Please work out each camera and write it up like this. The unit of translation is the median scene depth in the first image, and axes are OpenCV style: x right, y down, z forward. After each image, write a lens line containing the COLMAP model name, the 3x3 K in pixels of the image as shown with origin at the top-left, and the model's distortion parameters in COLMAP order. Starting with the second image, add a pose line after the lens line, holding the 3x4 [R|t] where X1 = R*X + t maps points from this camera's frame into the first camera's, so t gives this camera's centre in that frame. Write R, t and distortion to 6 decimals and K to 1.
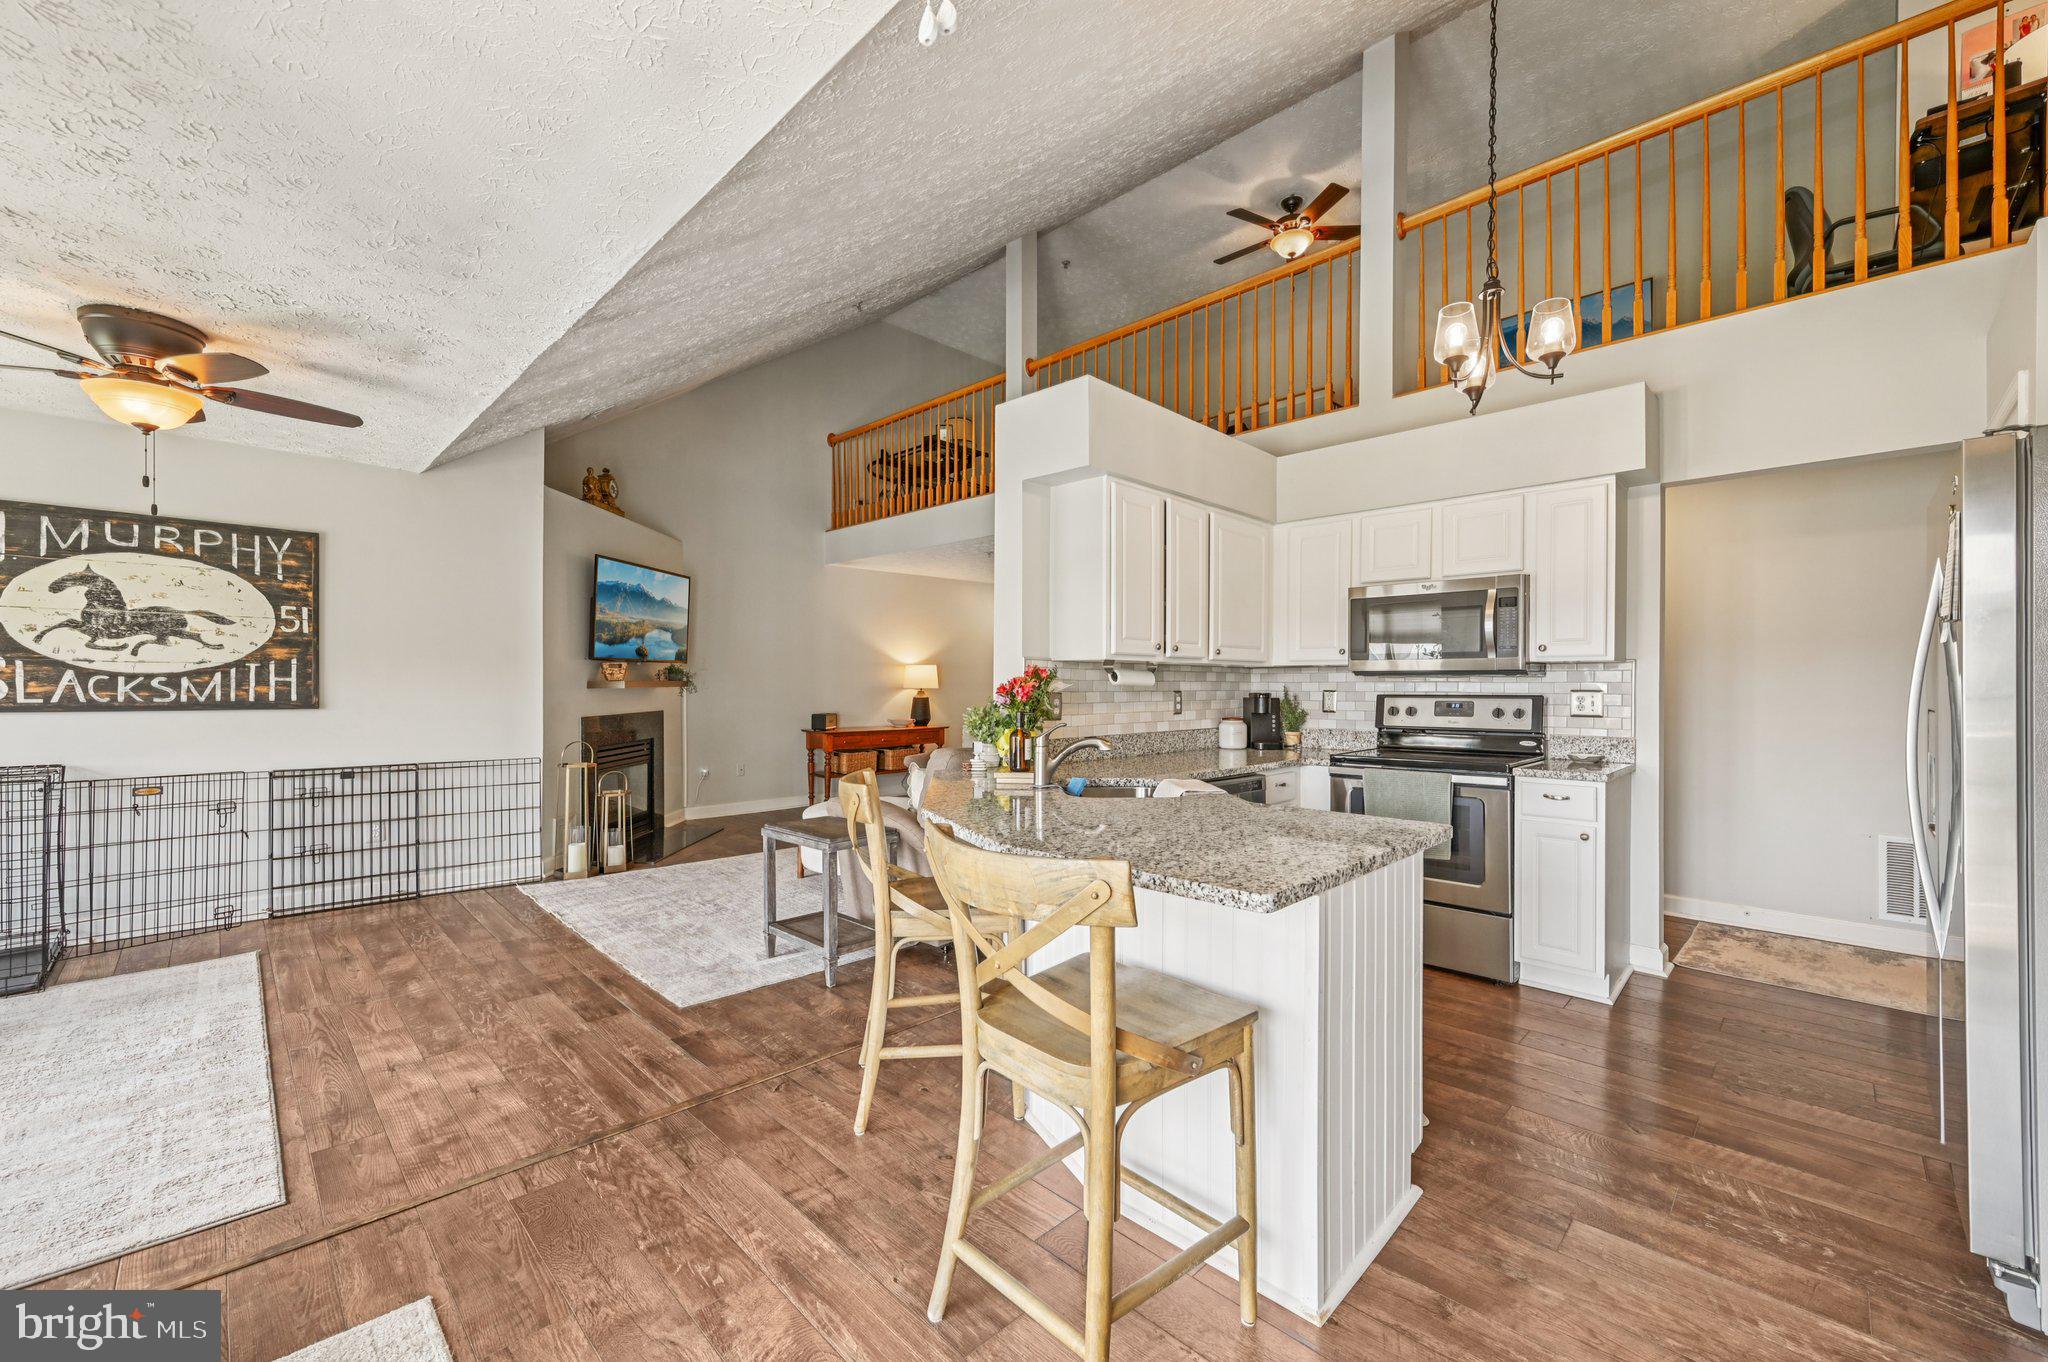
lens RADIAL K [[810.6, 0, 1034.4], [0, 810.6, 684.0], [0, 0, 1]] dist [-0.000631, -0.000064]
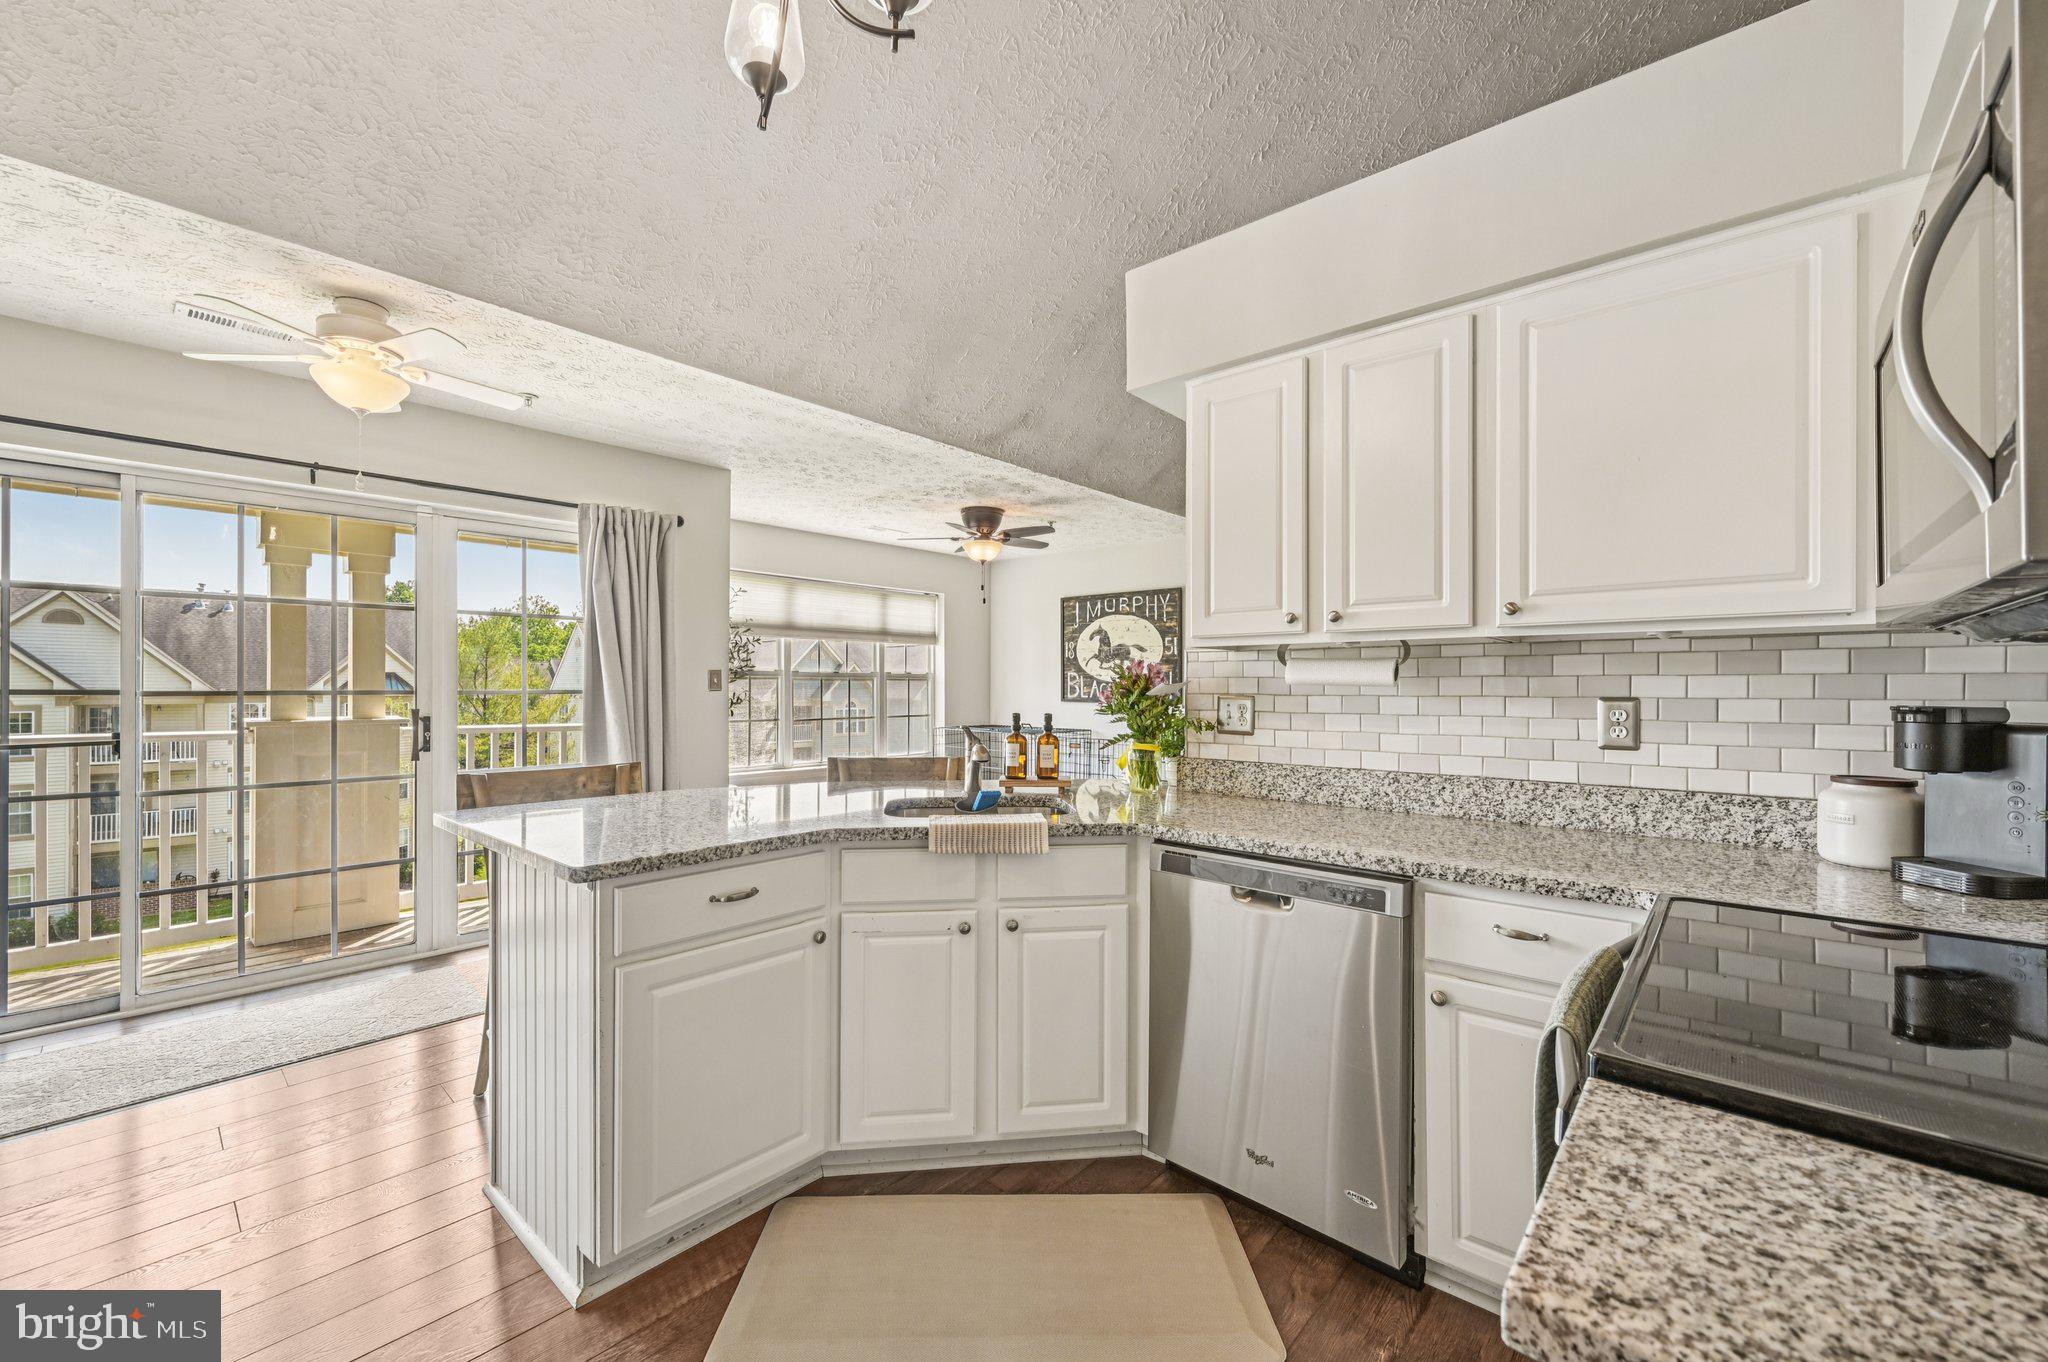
lens RADIAL K [[809.9, 0, 1034.1], [0, 809.9, 689.0], [0, 0, 1]] dist [-0.003146, -0.000019]
pose [[0.049202, -0.001527, -0.998788, 0.689392], [-0.001170, 0.999998, -0.001587, 0.005908], [0.998788, 0.001247, 0.049200, 0.746238]]
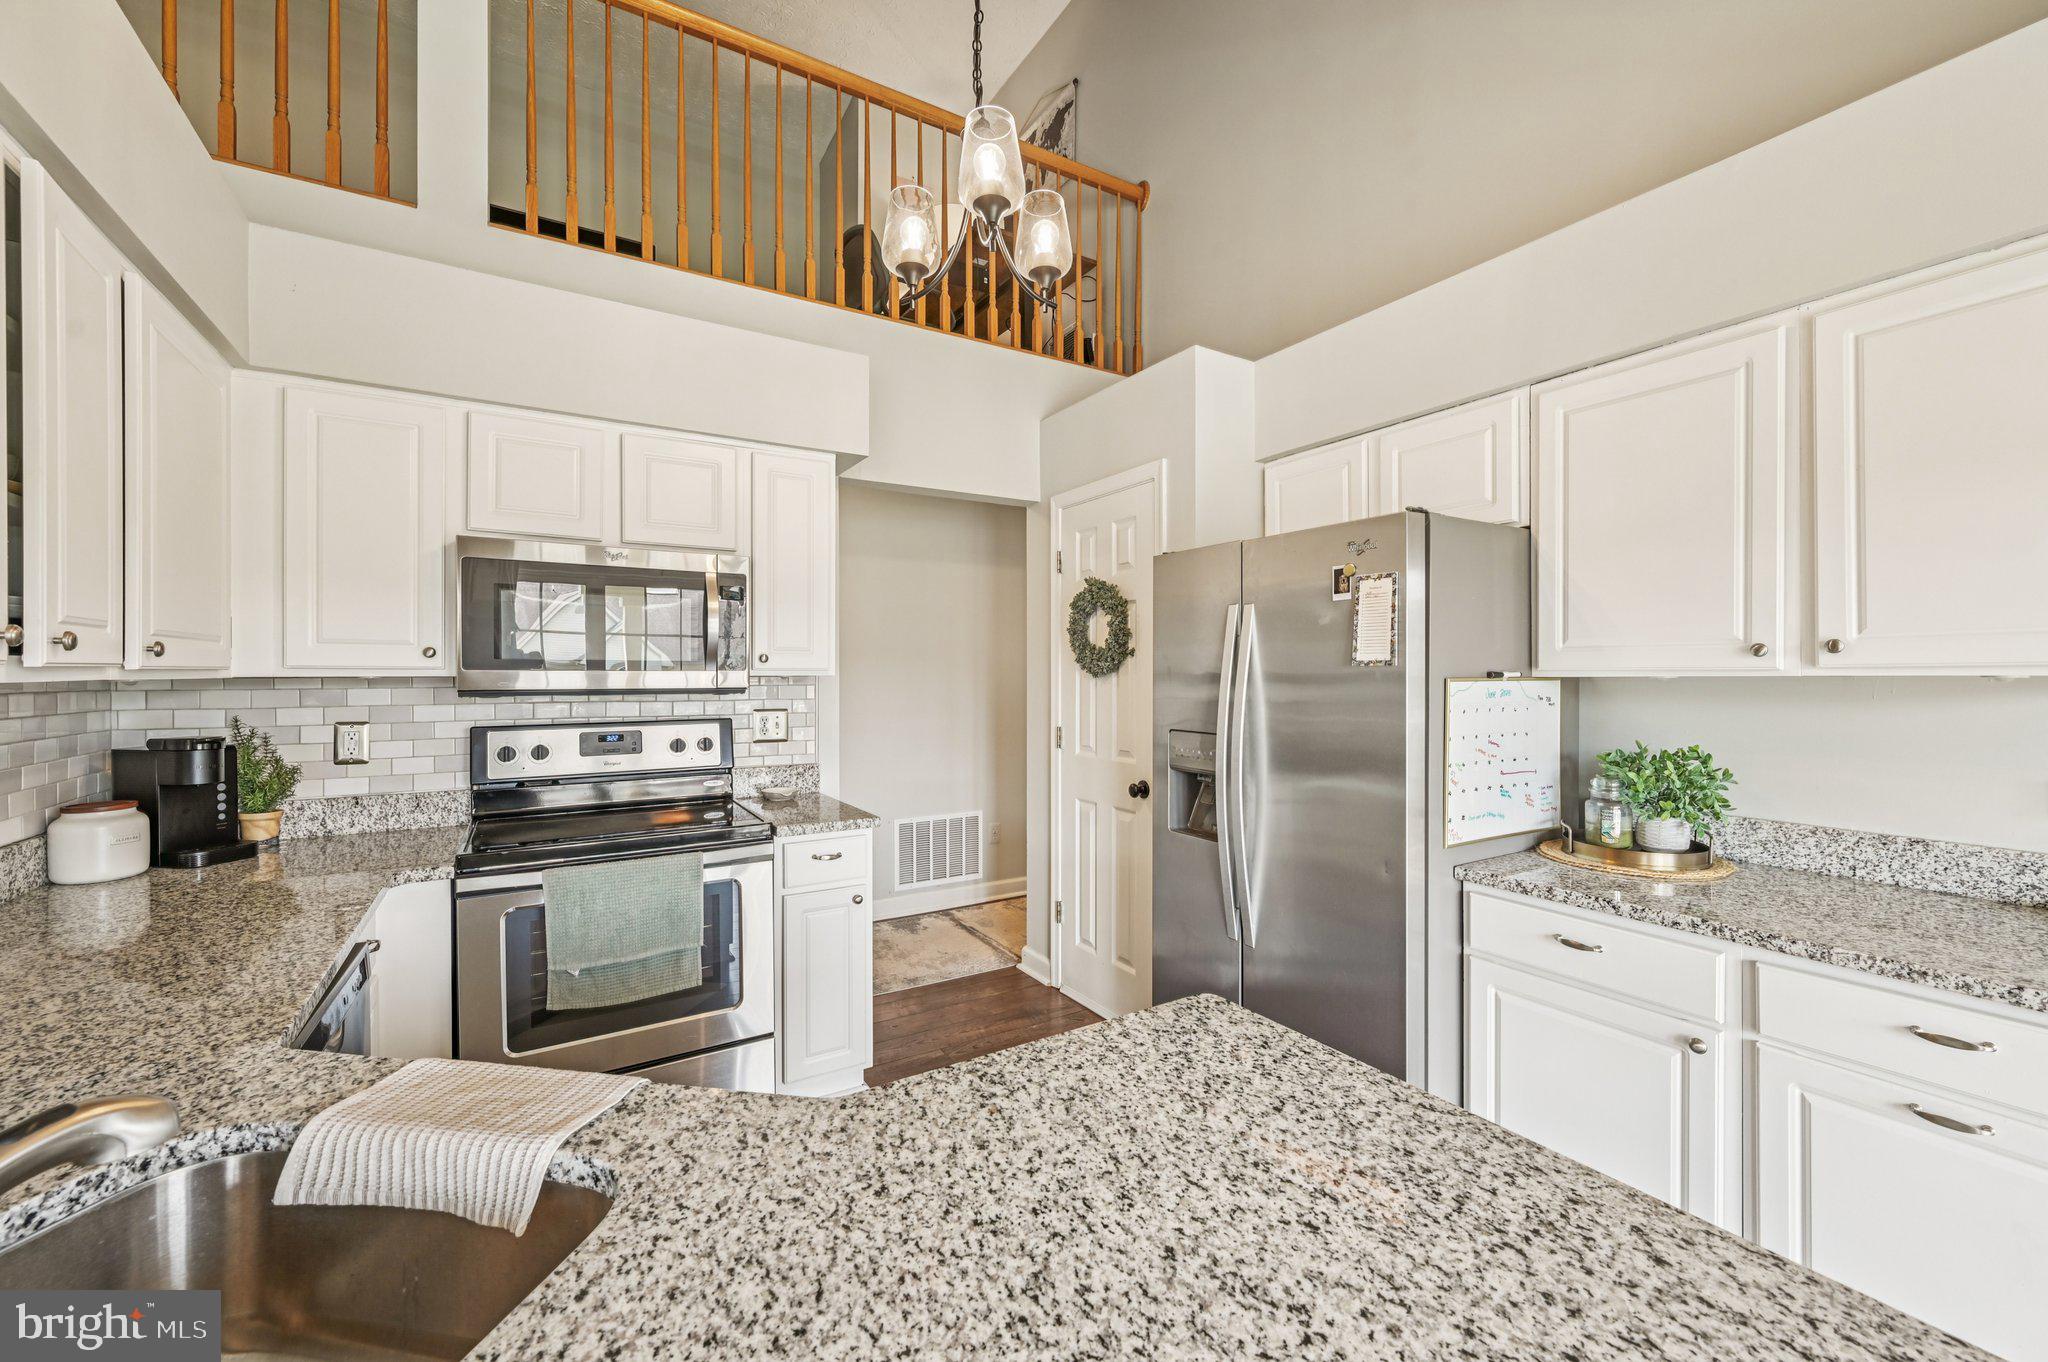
lens RADIAL K [[809.9, 0, 1034.1], [0, 809.9, 689.0], [0, 0, 1]] dist [-0.003146, -0.000019]
pose [[0.240525, -0.022708, 0.970377, -0.044110], [-0.001232, 0.999718, 0.023700, -0.031740], [-0.970642, -0.006896, 0.240430, 0.531756]]
